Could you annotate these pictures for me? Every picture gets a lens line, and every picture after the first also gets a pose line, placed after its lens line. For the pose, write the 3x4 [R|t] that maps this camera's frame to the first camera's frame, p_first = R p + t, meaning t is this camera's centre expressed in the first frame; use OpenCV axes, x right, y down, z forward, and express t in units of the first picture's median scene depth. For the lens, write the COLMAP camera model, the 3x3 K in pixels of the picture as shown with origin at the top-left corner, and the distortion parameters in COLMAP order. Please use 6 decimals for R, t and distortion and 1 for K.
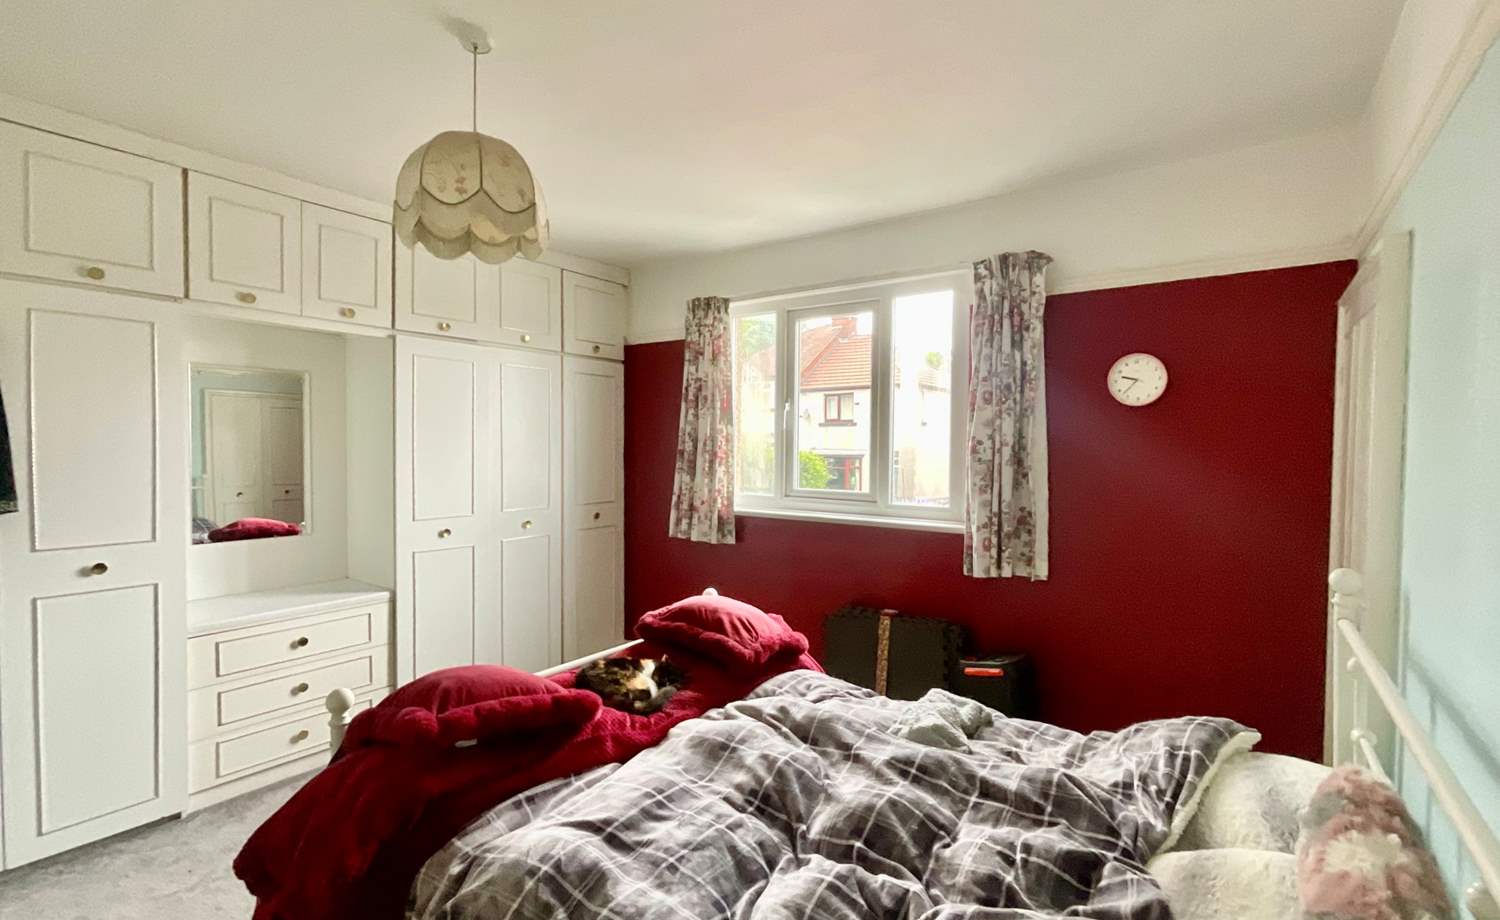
lens RADIAL K [[659.6, 0, 727.6], [0, 659.6, 468.3], [0, 0, 1]] dist [-0.020528, 0.012966]
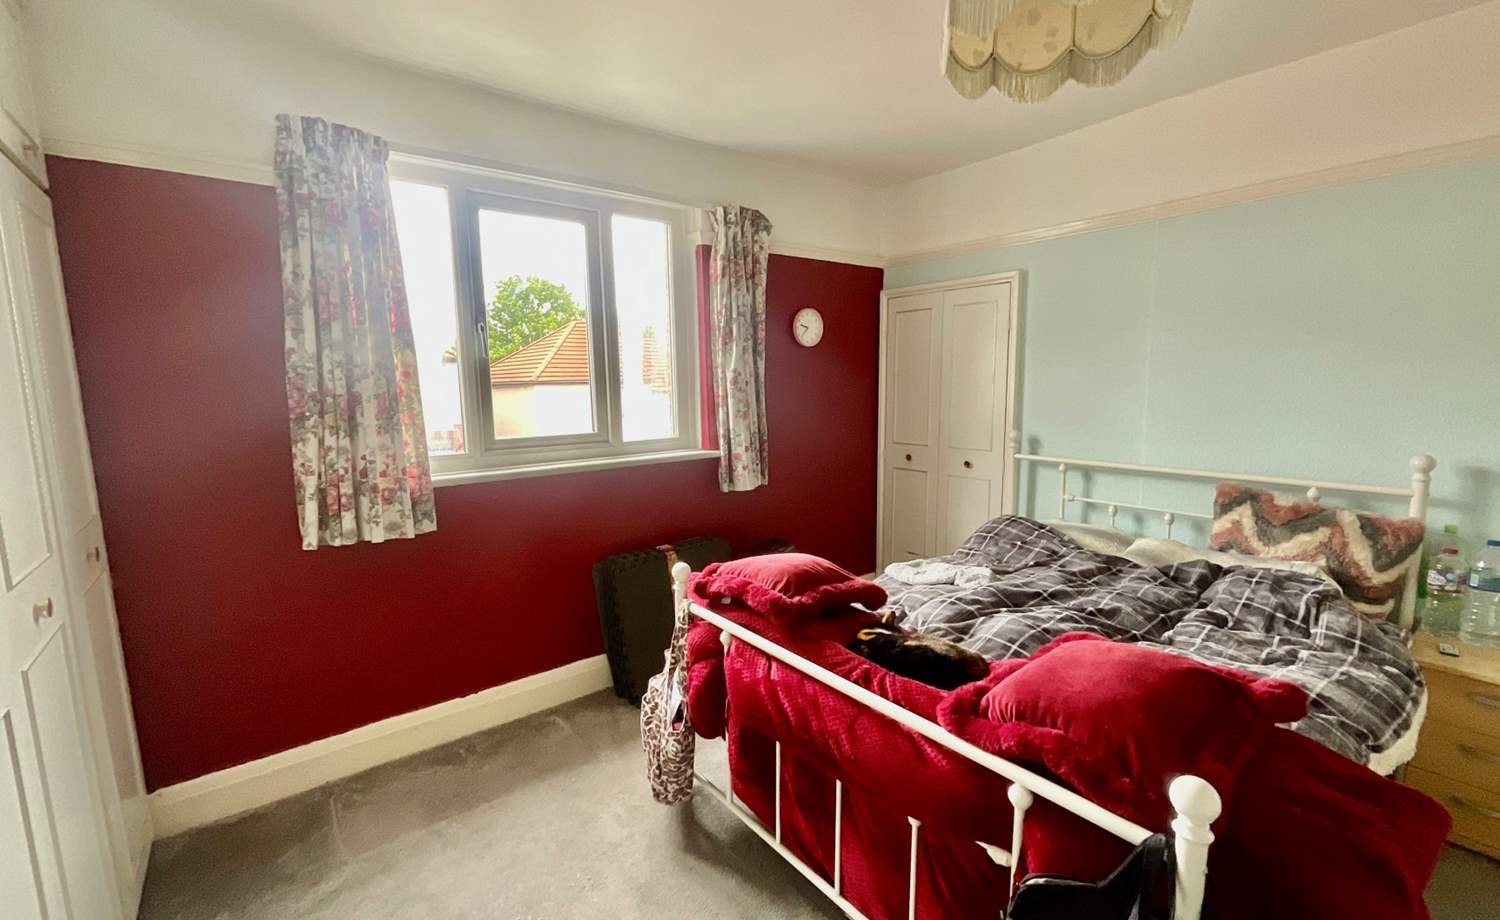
lens RADIAL K [[659.6, 0, 727.6], [0, 659.6, 468.3], [0, 0, 1]] dist [-0.020528, 0.012966]
pose [[0.271964, -0.148693, 0.950750, -0.649719], [0.046179, 0.988868, 0.141445, -0.036391], [-0.961199, 0.005437, 0.275803, 0.627120]]
